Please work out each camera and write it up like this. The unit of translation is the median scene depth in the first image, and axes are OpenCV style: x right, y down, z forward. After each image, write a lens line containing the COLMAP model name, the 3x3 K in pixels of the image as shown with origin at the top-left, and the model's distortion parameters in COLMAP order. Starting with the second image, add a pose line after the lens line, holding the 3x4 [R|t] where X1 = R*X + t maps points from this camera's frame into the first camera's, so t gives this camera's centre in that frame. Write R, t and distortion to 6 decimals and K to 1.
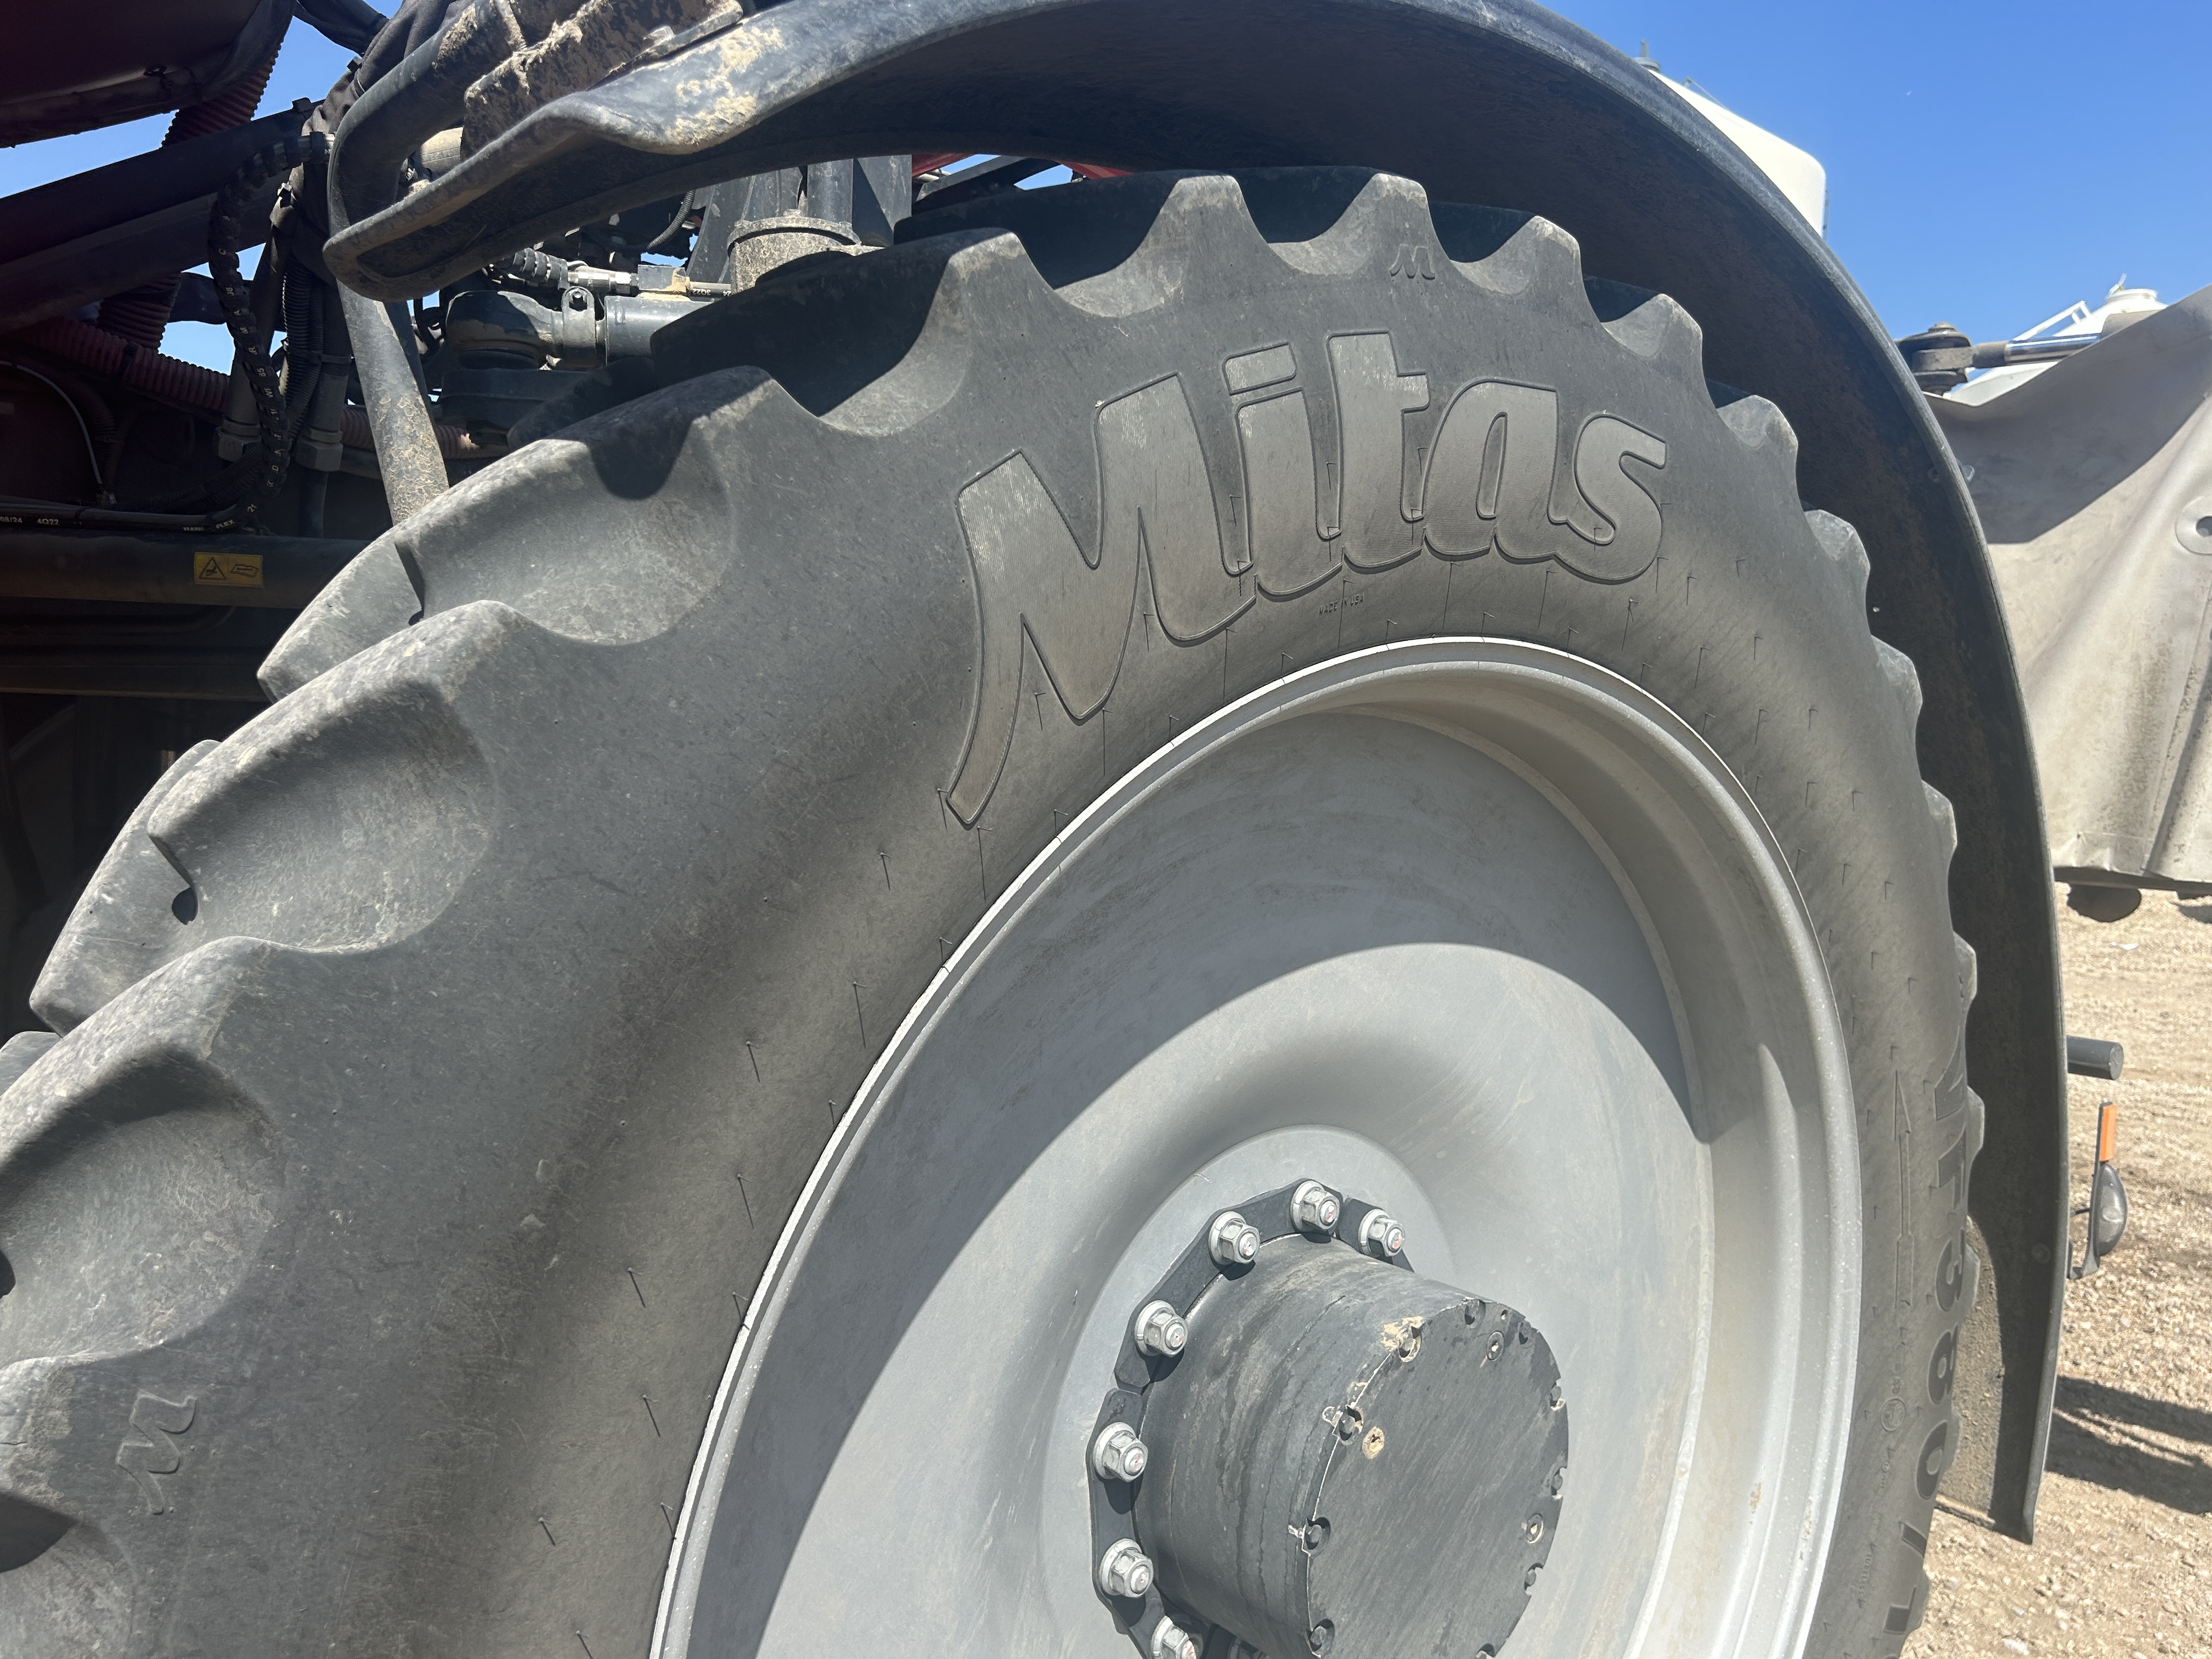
lens RADIAL K [[1679.5, 0, 1110.9], [0, 1679.5, 822.0], [0, 0, 1]] dist [0.044444, -0.067150]
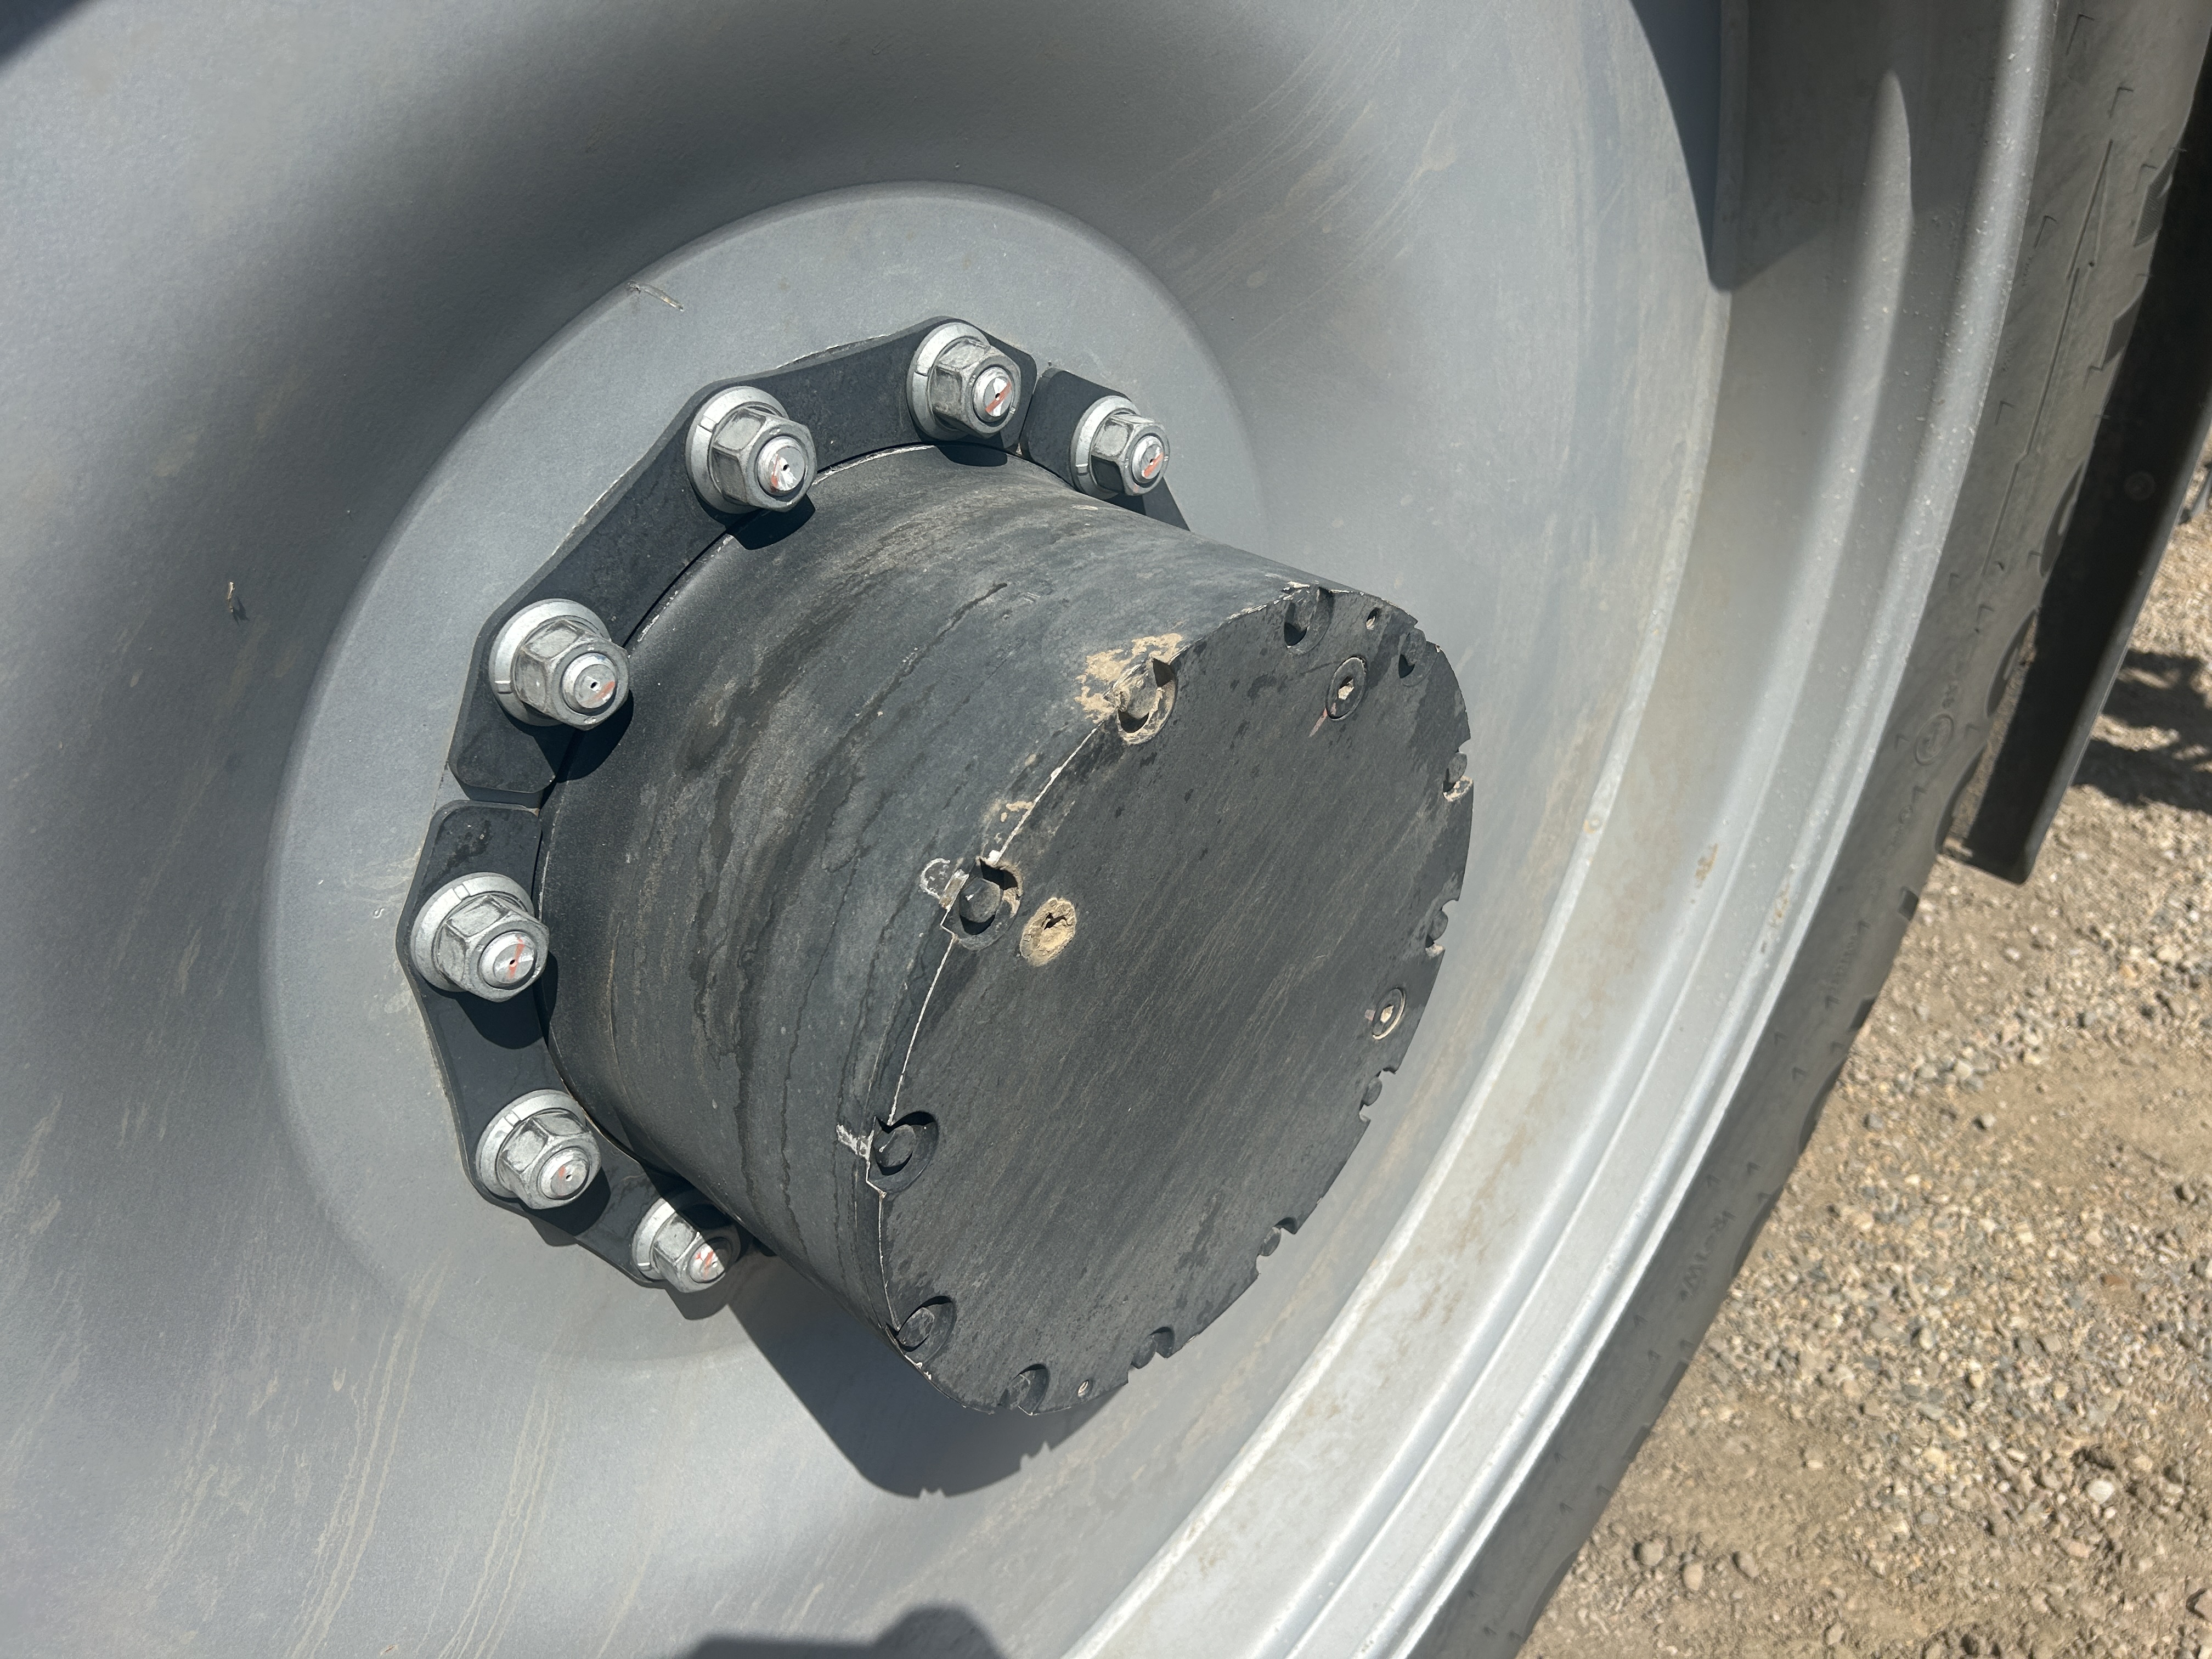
lens RADIAL K [[1679.5, 0, 1099.4], [0, 1679.5, 865.3], [0, 0, 1]] dist [0.044444, -0.067150]
pose [[0.995047, -0.027327, 0.095572, 0.121741], [-0.017734, 0.897240, 0.441187, 0.161593], [-0.097807, -0.440697, 0.892312, 0.602832]]
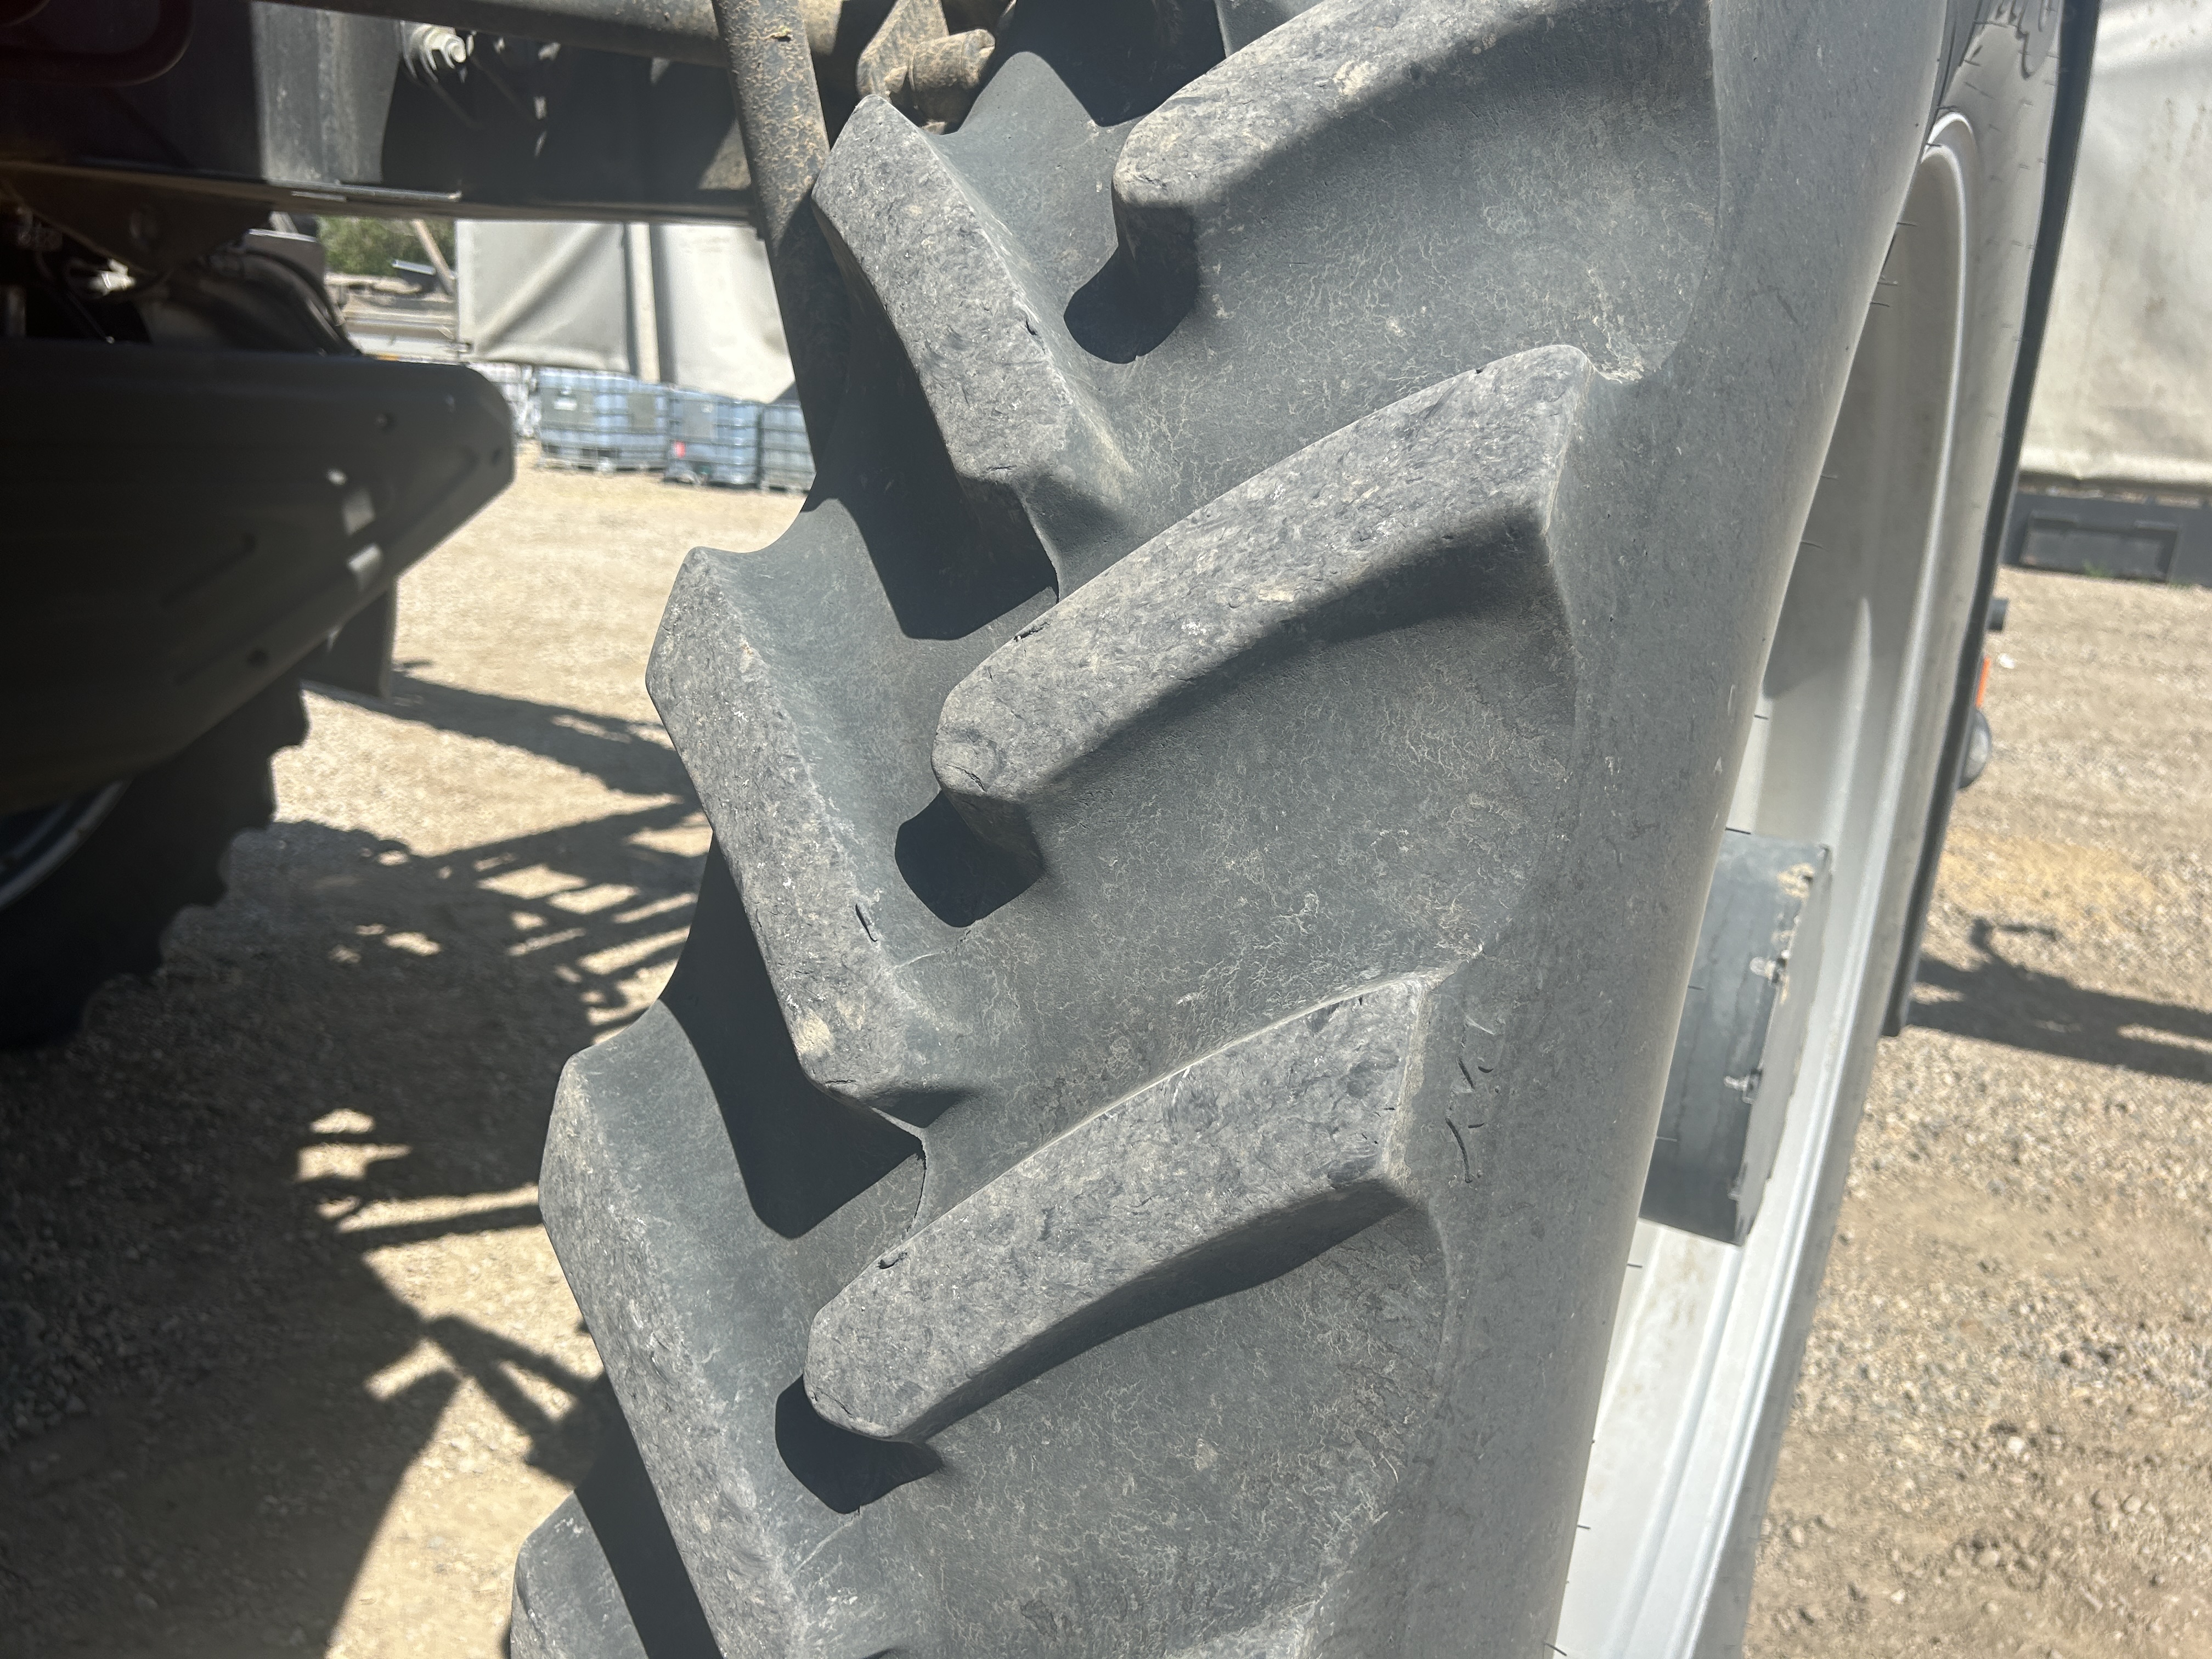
lens RADIAL K [[1679.5, 0, 1091.2], [0, 1679.5, 836.9], [0, 0, 1]] dist [0.044444, -0.067150]
pose [[0.945583, -0.061819, 0.319455, -0.504412], [-0.013234, 0.973667, 0.227591, 0.059081], [-0.325112, -0.219434, 0.919864, 0.233371]]
